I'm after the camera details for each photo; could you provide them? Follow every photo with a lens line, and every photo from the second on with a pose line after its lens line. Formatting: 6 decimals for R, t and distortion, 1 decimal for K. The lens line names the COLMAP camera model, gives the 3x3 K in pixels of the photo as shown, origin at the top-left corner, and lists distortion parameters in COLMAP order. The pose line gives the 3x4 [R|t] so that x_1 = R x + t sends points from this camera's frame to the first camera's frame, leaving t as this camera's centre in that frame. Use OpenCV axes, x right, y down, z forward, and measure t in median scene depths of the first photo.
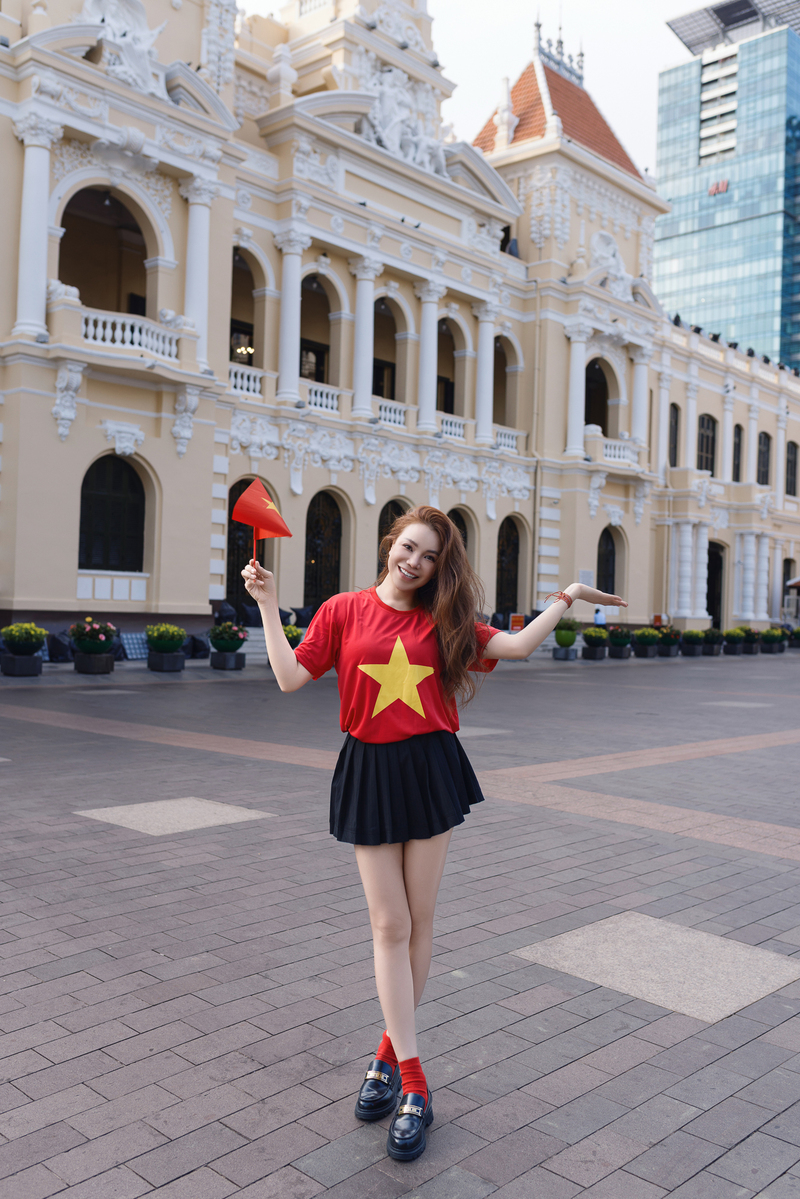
lens RADIAL K [[1124.3, 0, 391.3], [0, 1124.3, 598.6], [0, 0, 1]] dist [0.012389, 0.000000]
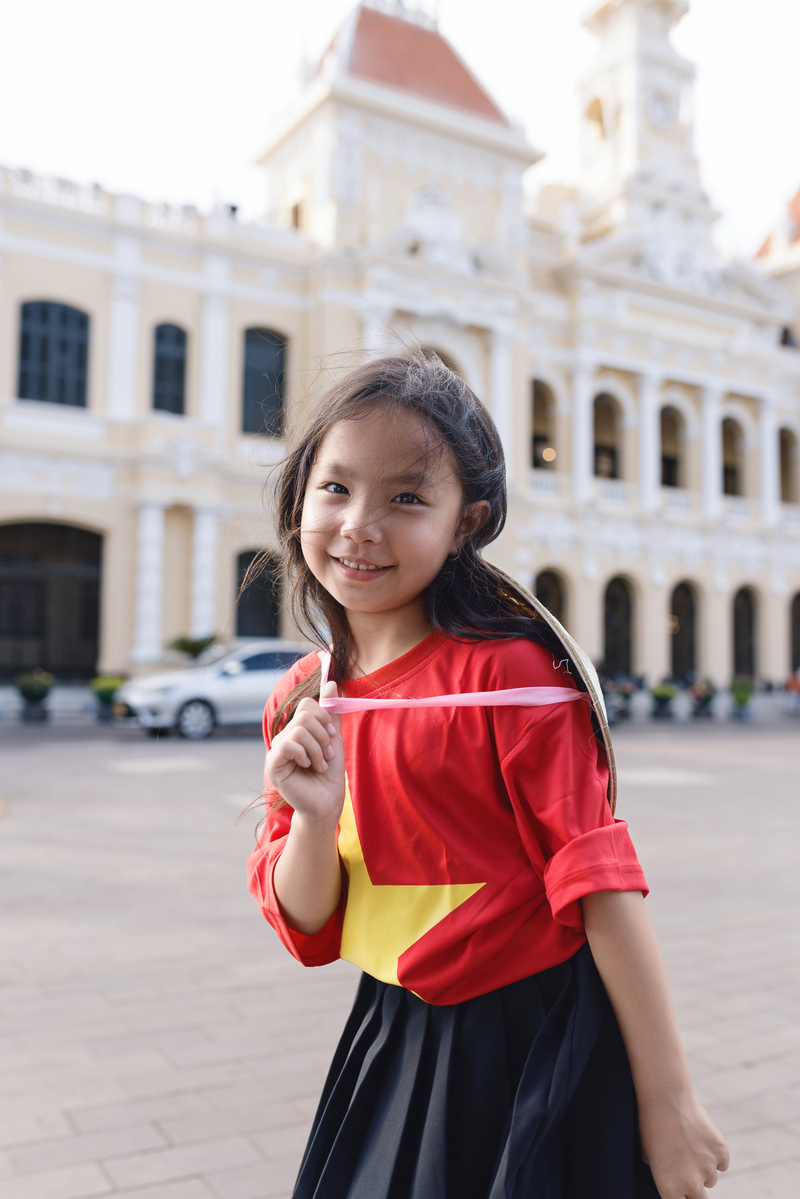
lens RADIAL K [[1124.3, 0, 384.8], [0, 1124.3, 609.1], [0, 0, 1]] dist [0.012389, 0.000000]
pose [[0.953926, -0.039931, -0.297374, 0.053330], [0.019061, 0.997168, -0.072753, 0.018336], [0.299437, 0.063732, 0.951985, -0.162034]]
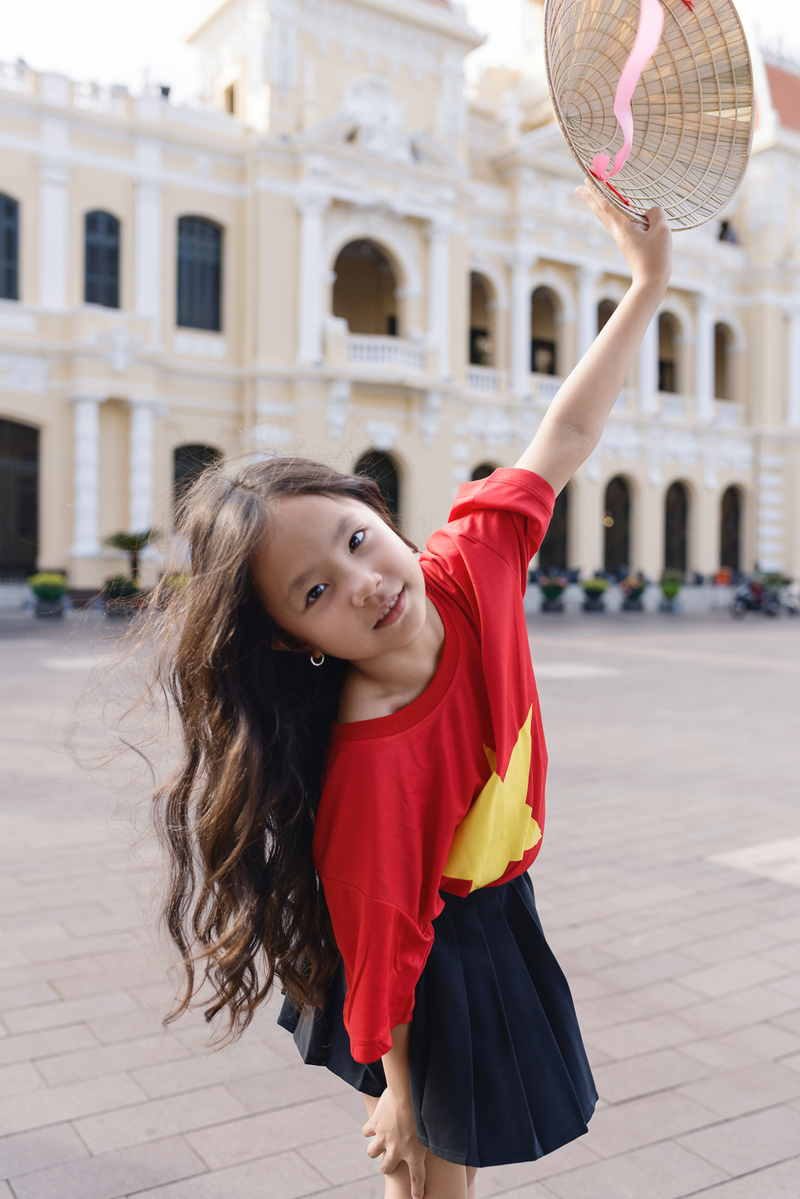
lens RADIAL K [[1124.3, 0, 387.6], [0, 1124.3, 600.1], [0, 0, 1]] dist [0.012389, 0.000000]
pose [[0.966861, -0.016593, -0.254764, 0.067481], [0.021766, 0.999610, 0.017502, 0.015162], [0.254374, -0.022467, 0.966845, -0.173725]]
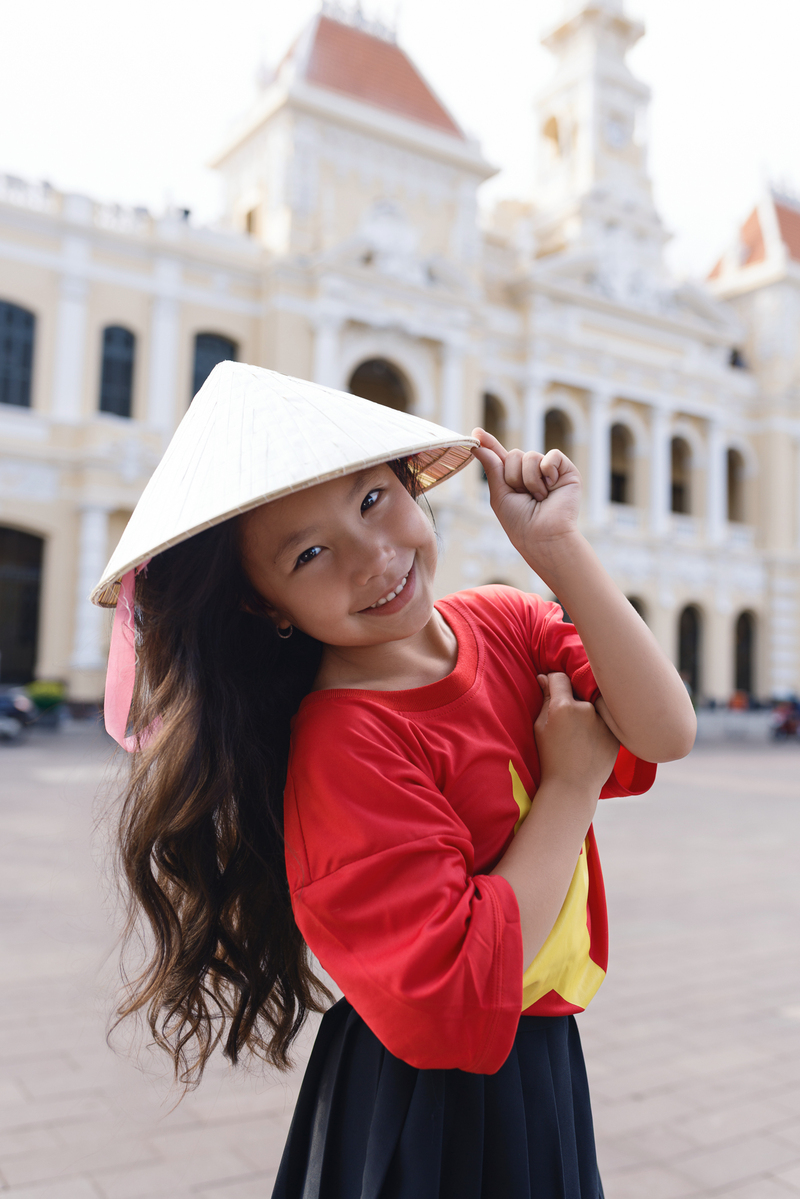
lens RADIAL K [[1124.3, 0, 385.5], [0, 1124.3, 608.0], [0, 0, 1]] dist [0.012389, 0.000000]
pose [[0.965820, -0.023157, -0.258176, 0.059060], [0.001656, 0.996533, -0.083185, 0.018448], [0.259207, 0.079914, 0.962510, -0.154057]]
